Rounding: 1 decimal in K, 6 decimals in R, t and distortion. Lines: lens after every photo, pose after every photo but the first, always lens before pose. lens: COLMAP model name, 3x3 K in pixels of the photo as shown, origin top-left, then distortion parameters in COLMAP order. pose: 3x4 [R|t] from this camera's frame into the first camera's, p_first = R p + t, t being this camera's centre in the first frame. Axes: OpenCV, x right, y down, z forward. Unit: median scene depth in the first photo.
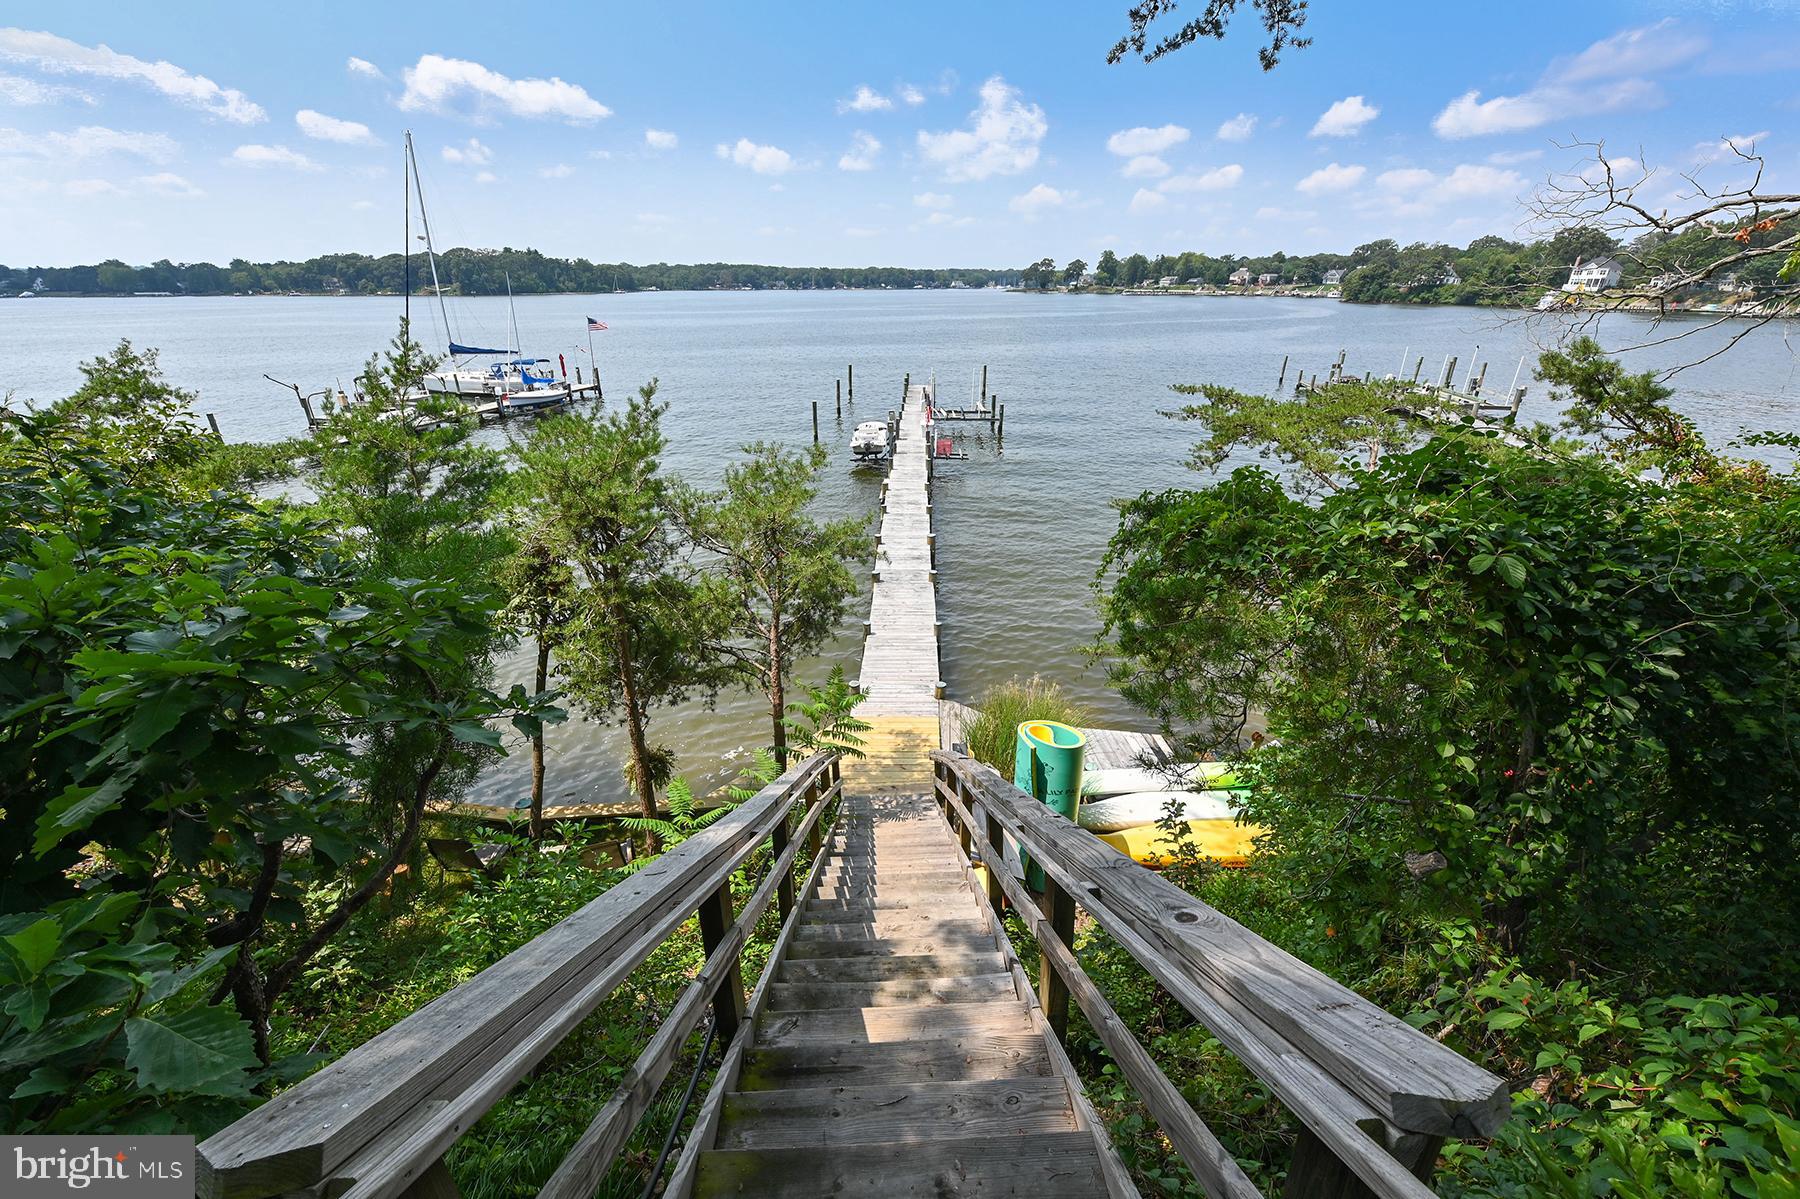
lens RADIAL K [[725.3, 0, 896.9], [0, 725.3, 590.3], [0, 0, 1]] dist [-0.011306, 0.000043]
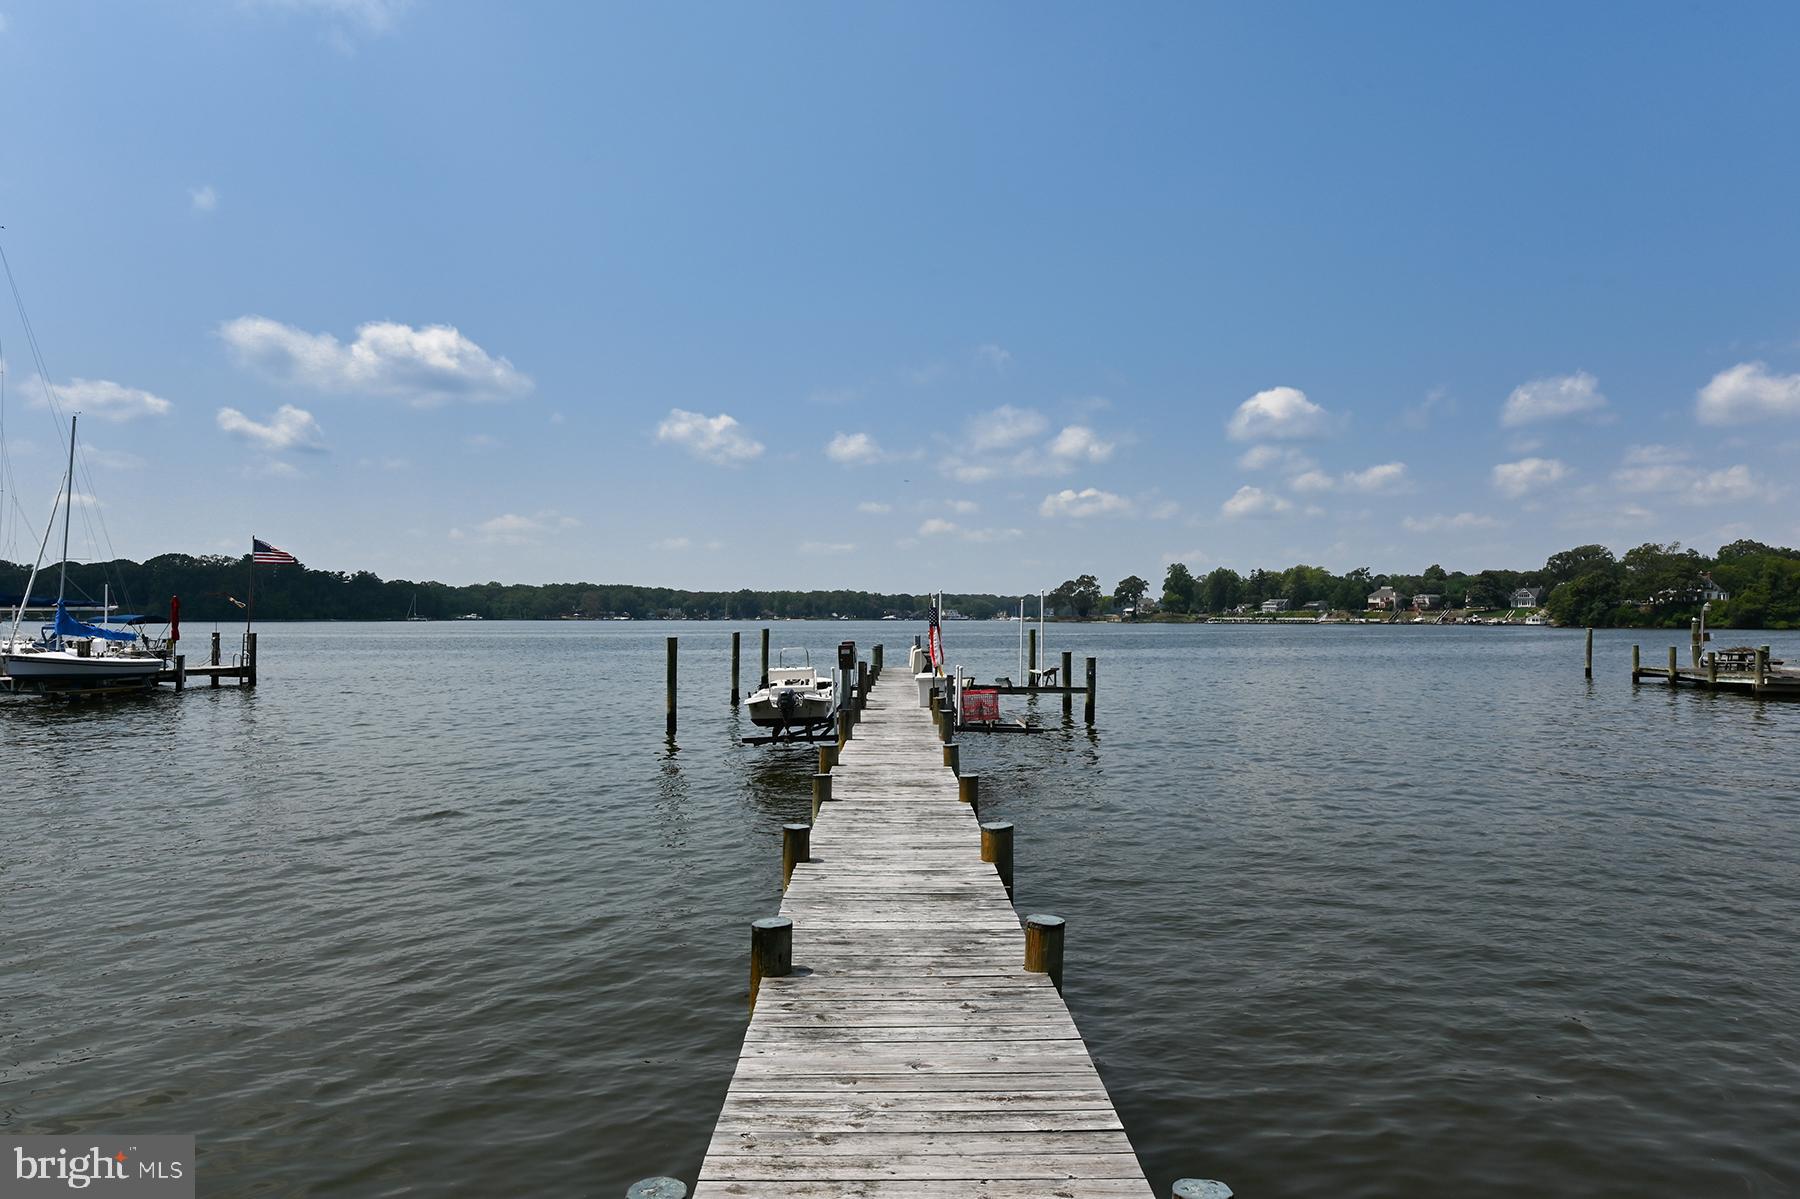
lens RADIAL K [[1223.3, 0, 897.7], [0, 1223.3, 606.2], [0, 0, 1]] dist [-0.000646, -0.003496]
pose [[0.999445, 0.001631, 0.033274, -0.001152], [0.011549, 0.919908, -0.391964, 0.006430], [-0.031248, 0.392131, 0.919378, 0.144956]]
